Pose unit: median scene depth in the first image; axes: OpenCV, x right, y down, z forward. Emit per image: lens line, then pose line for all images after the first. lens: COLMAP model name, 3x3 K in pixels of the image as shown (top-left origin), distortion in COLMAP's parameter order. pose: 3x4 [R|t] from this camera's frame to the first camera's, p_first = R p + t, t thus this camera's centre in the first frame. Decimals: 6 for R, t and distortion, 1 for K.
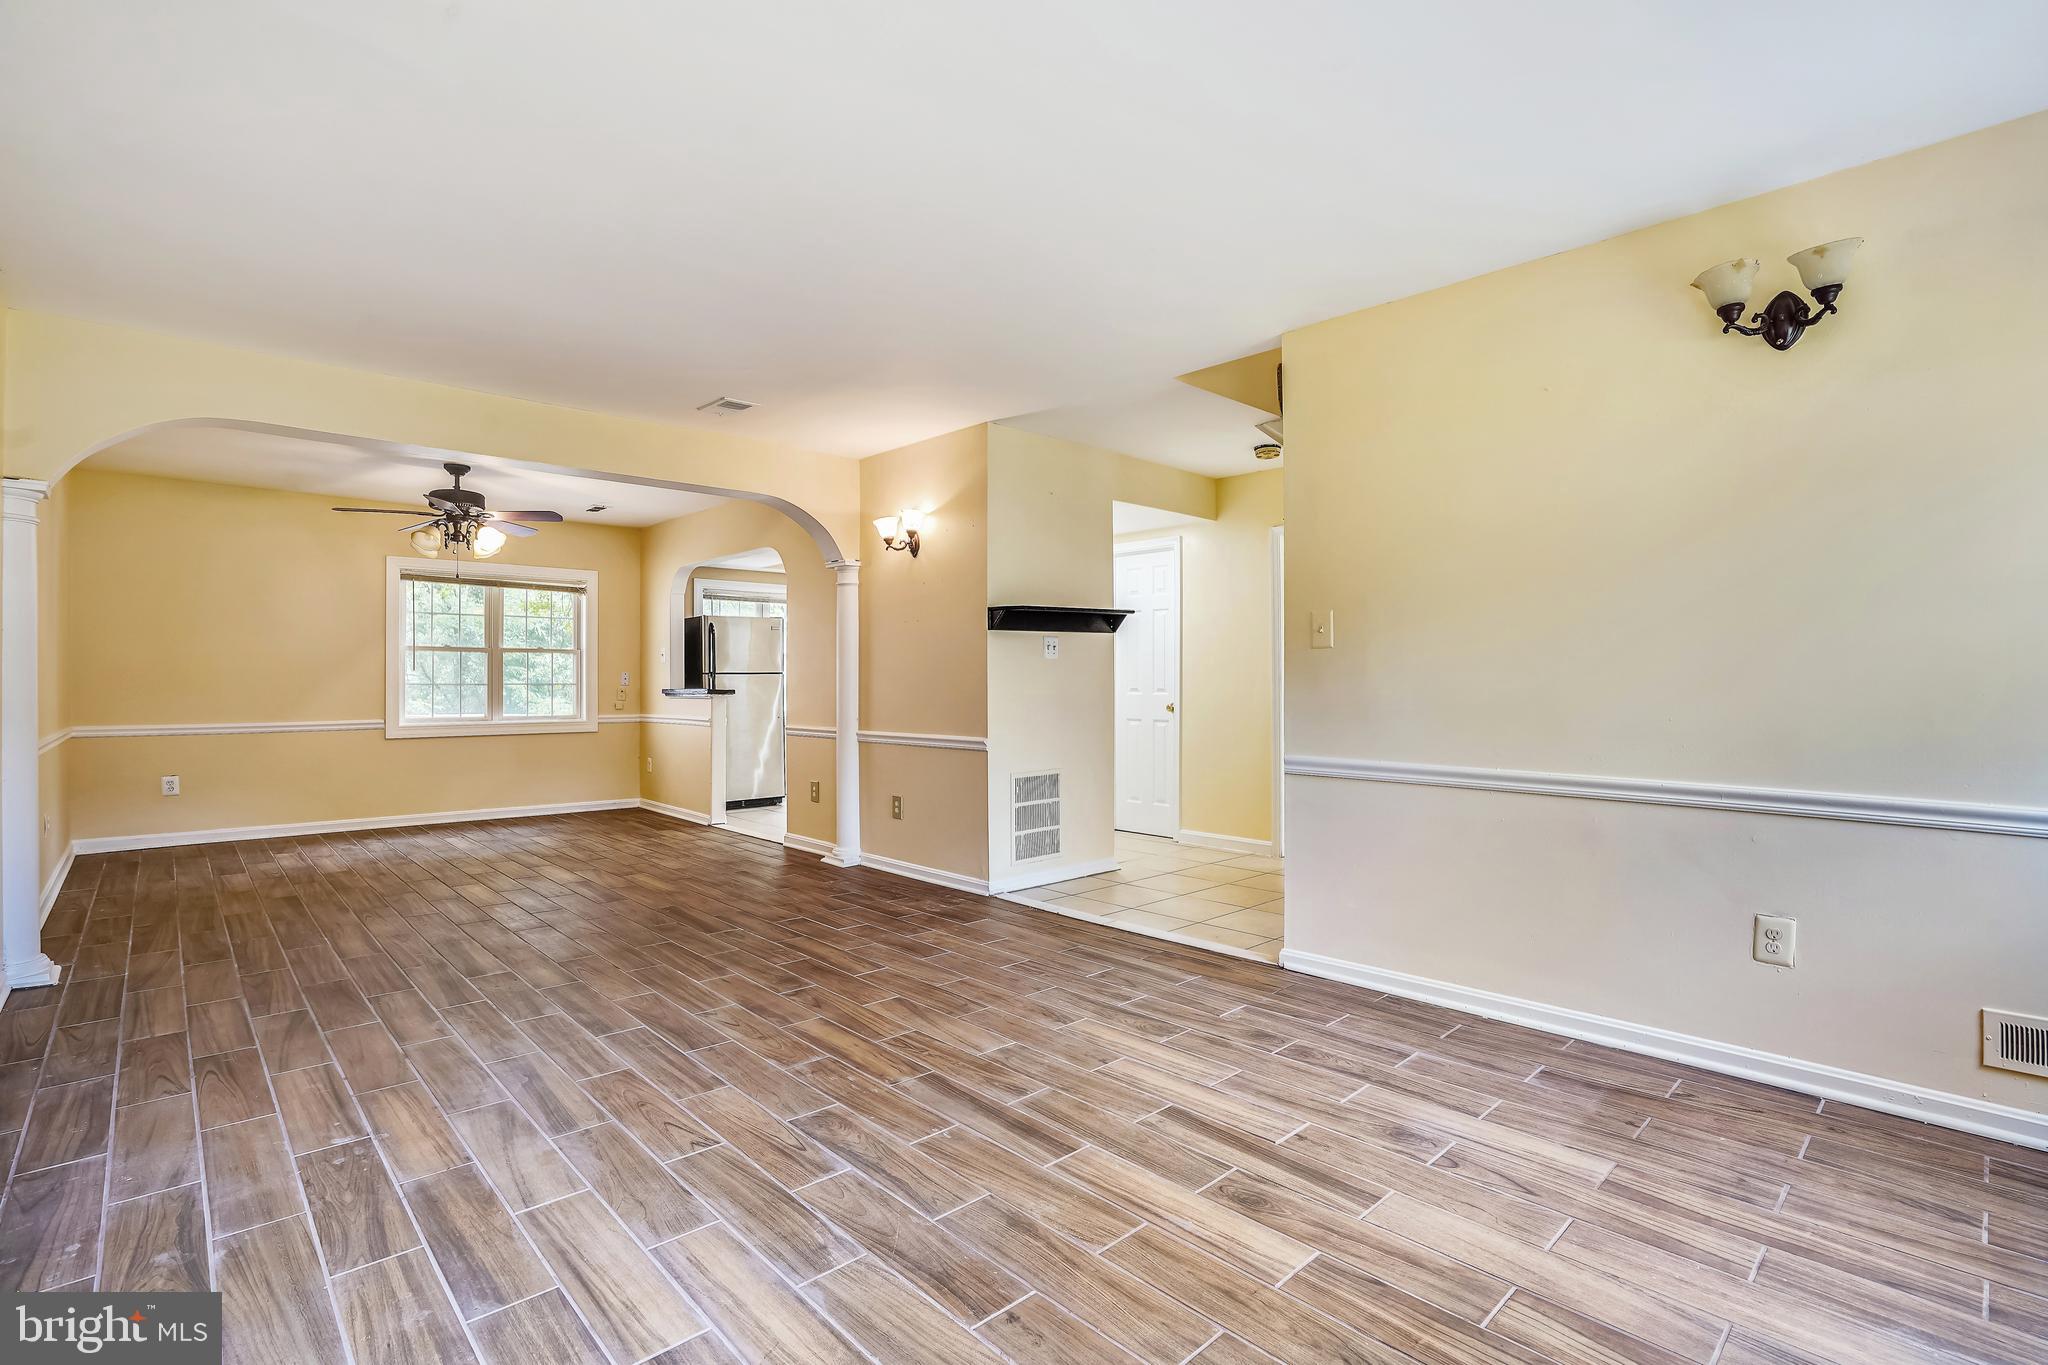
lens RADIAL K [[947.7, 0, 1031.5], [0, 947.7, 684.9], [0, 0, 1]] dist [-0.033104, 0.013667]
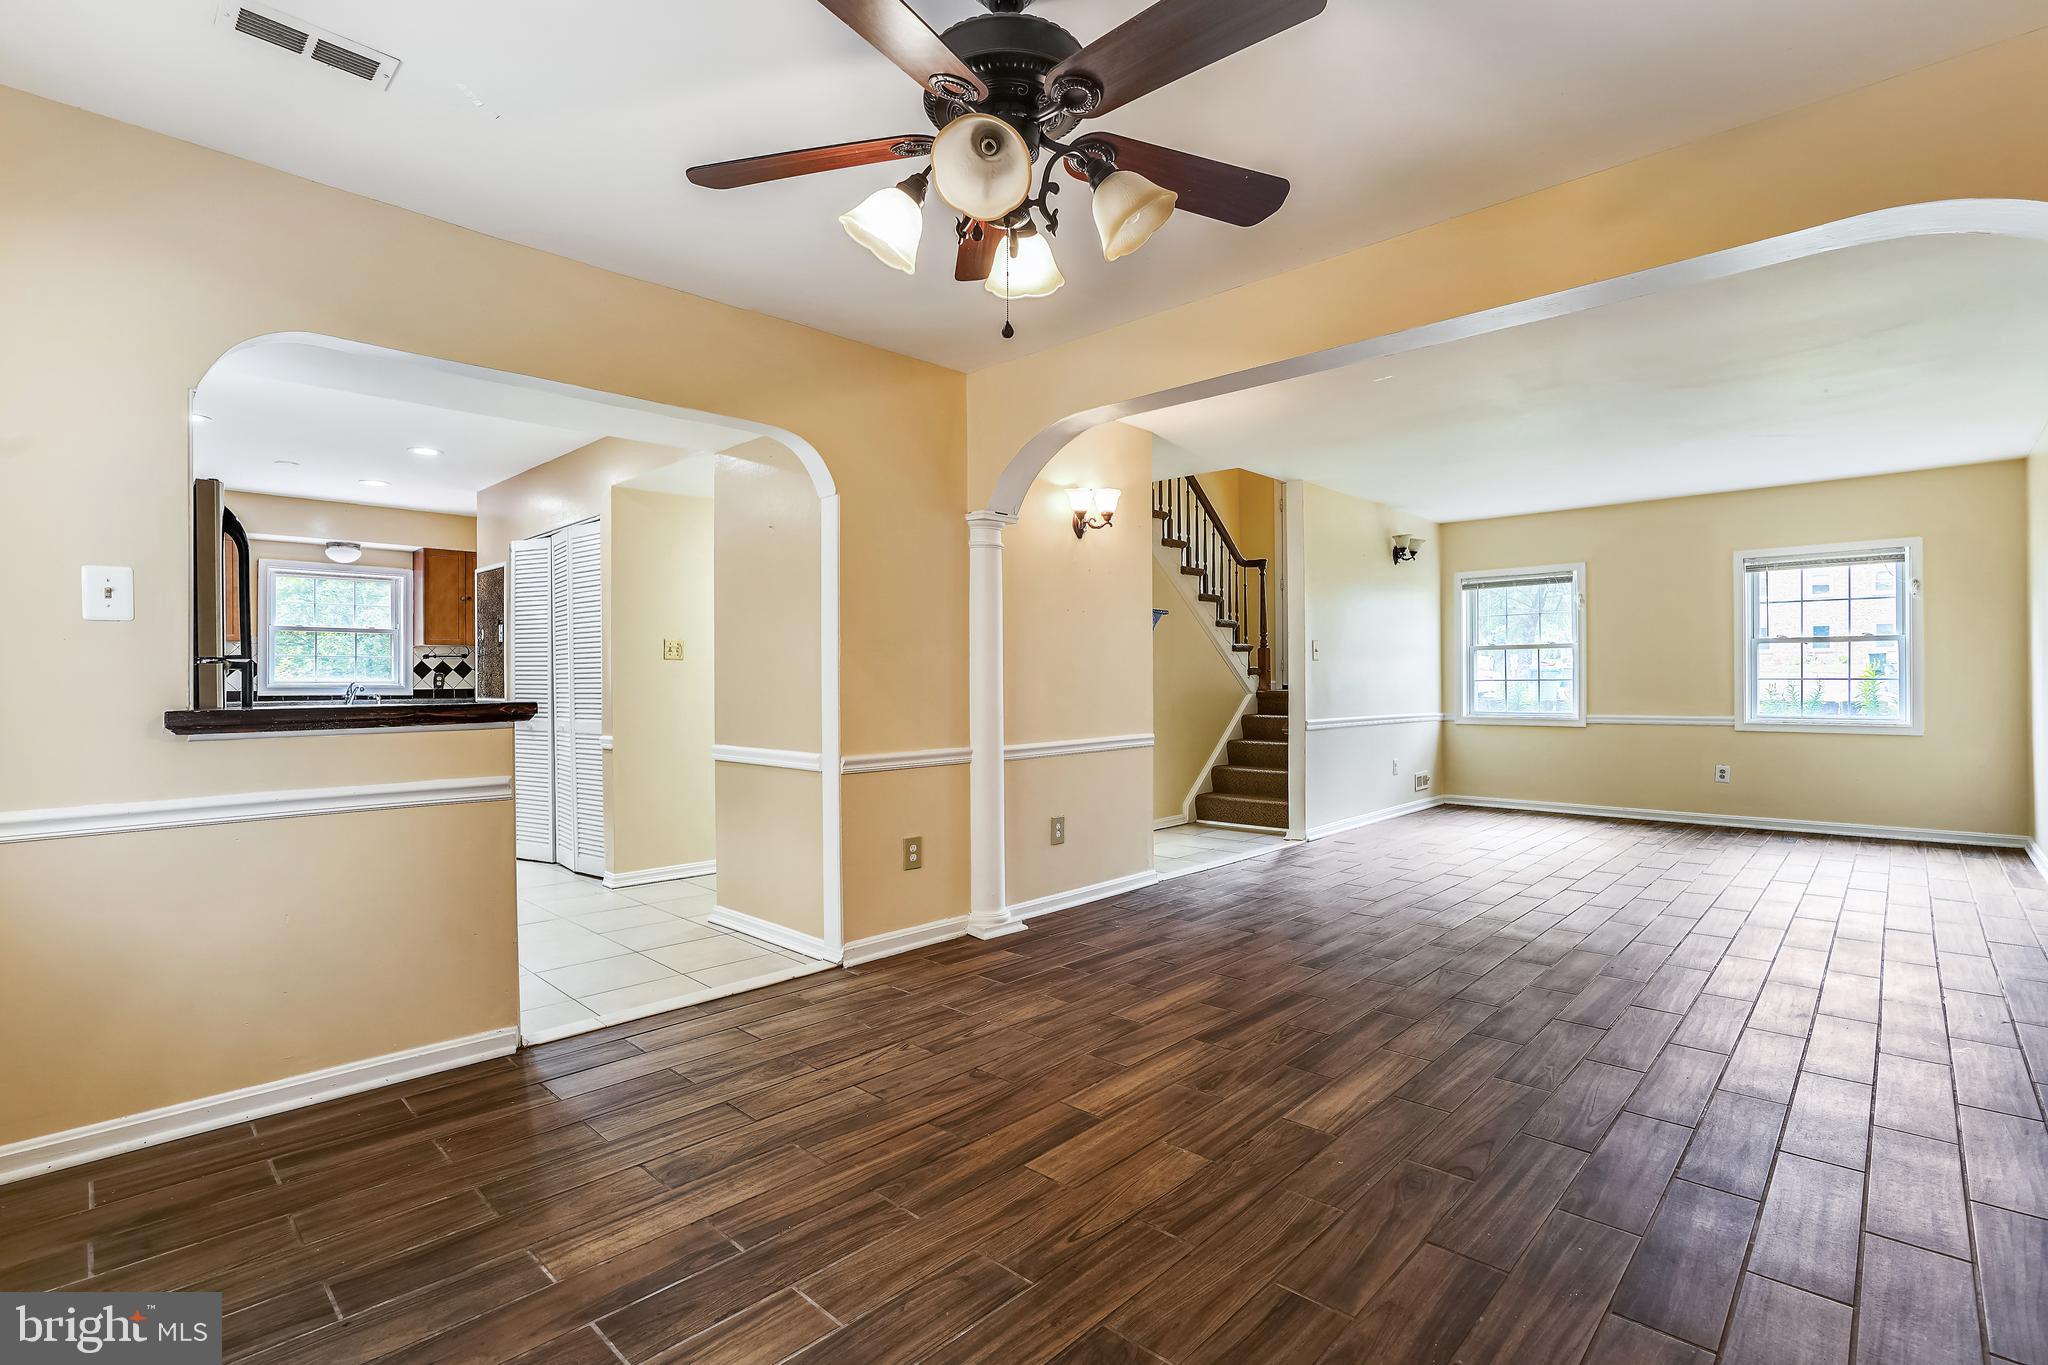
lens RADIAL K [[947.7, 0, 1022.2], [0, 947.7, 679.1], [0, 0, 1]] dist [-0.033104, 0.013667]
pose [[-0.064375, -0.000941, 0.997925, -0.954366], [-0.004498, 0.999990, 0.000653, -0.005161], [-0.997916, -0.004446, -0.064378, 1.060281]]
